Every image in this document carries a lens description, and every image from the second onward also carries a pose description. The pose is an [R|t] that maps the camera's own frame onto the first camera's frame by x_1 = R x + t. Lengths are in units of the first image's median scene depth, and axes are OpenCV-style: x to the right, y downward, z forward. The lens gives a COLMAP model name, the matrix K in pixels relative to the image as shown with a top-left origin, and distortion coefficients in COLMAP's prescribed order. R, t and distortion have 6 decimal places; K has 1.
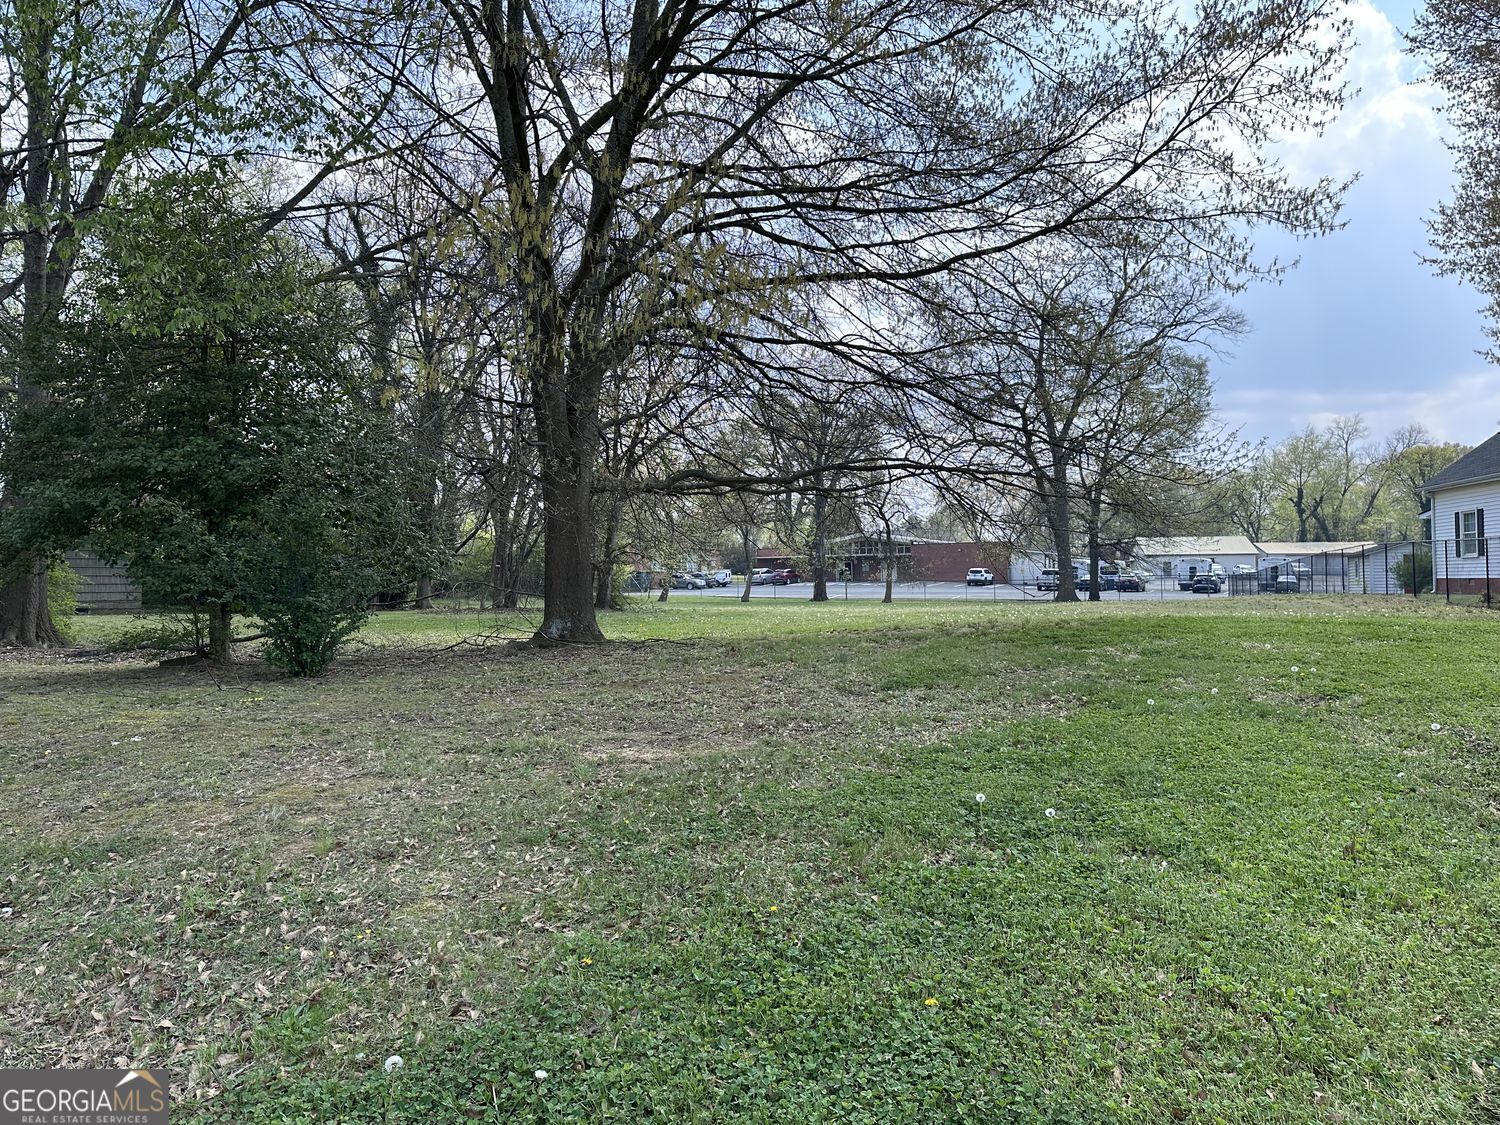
lens RADIAL K [[1056.1, 0, 750.0], [0, 1056.1, 562.5], [0, 0, 1]] dist [0.049386, -0.049398]
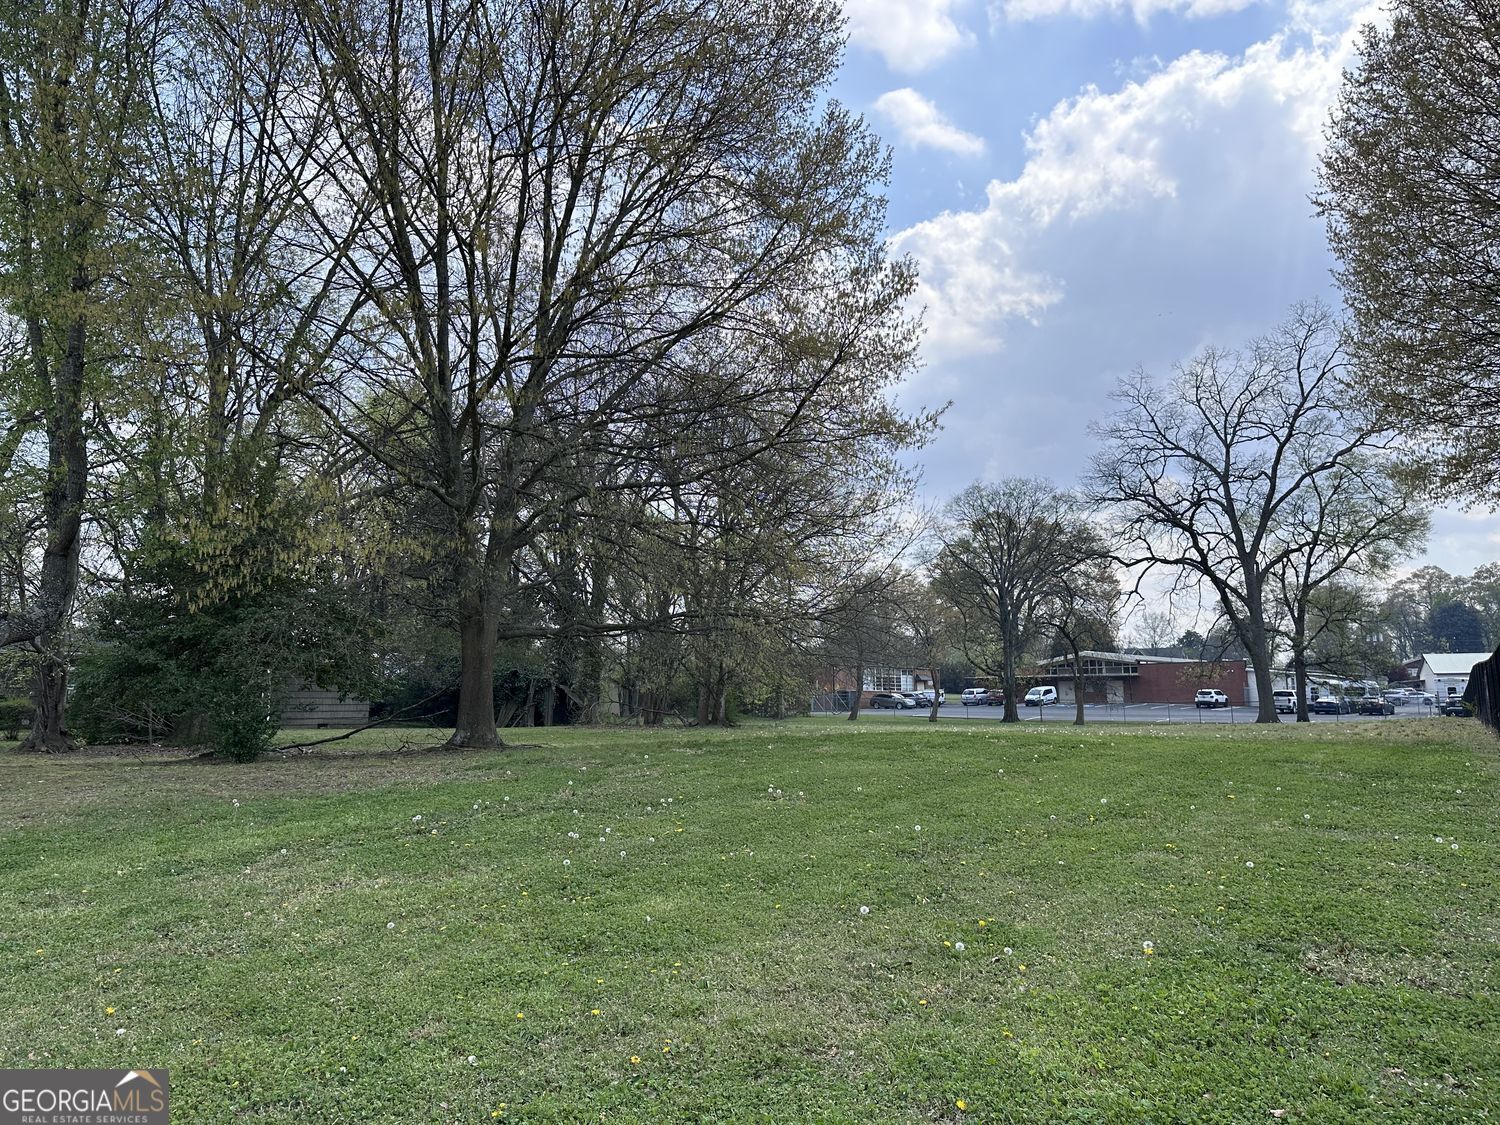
lens RADIAL K [[1051.9, 0, 759.1], [0, 1051.9, 565.7], [0, 0, 1]] dist [0.144041, -0.182656]
pose [[0.971211, -0.030241, -0.236293, 0.335887], [0.004191, 0.993925, -0.109978, -0.003205], [0.238183, 0.105822, 0.965438, -0.175130]]
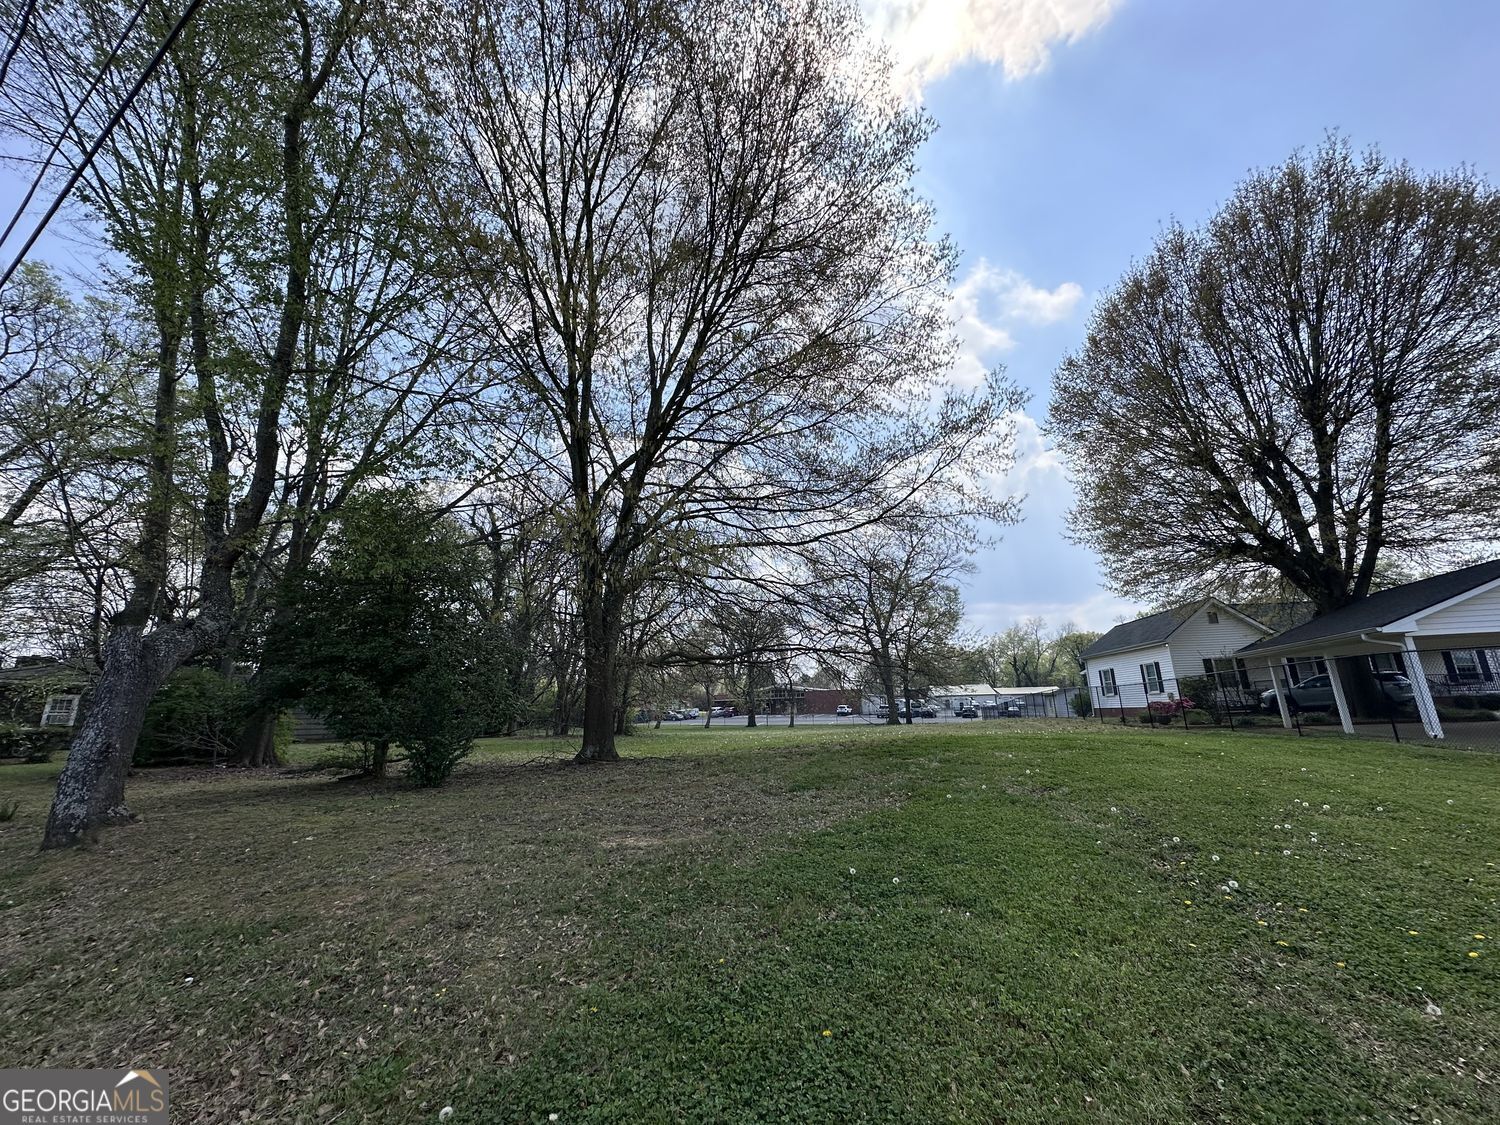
lens RADIAL K [[601.6, 0, 752.1], [0, 601.6, 565.1], [0, 0, 1]] dist [0.001928, 0.000514]
pose [[0.997615, 0.001209, 0.069019, 0.001654], [0.014163, 0.974989, -0.221799, -0.009063], [-0.067561, 0.222248, 0.972647, 0.010308]]
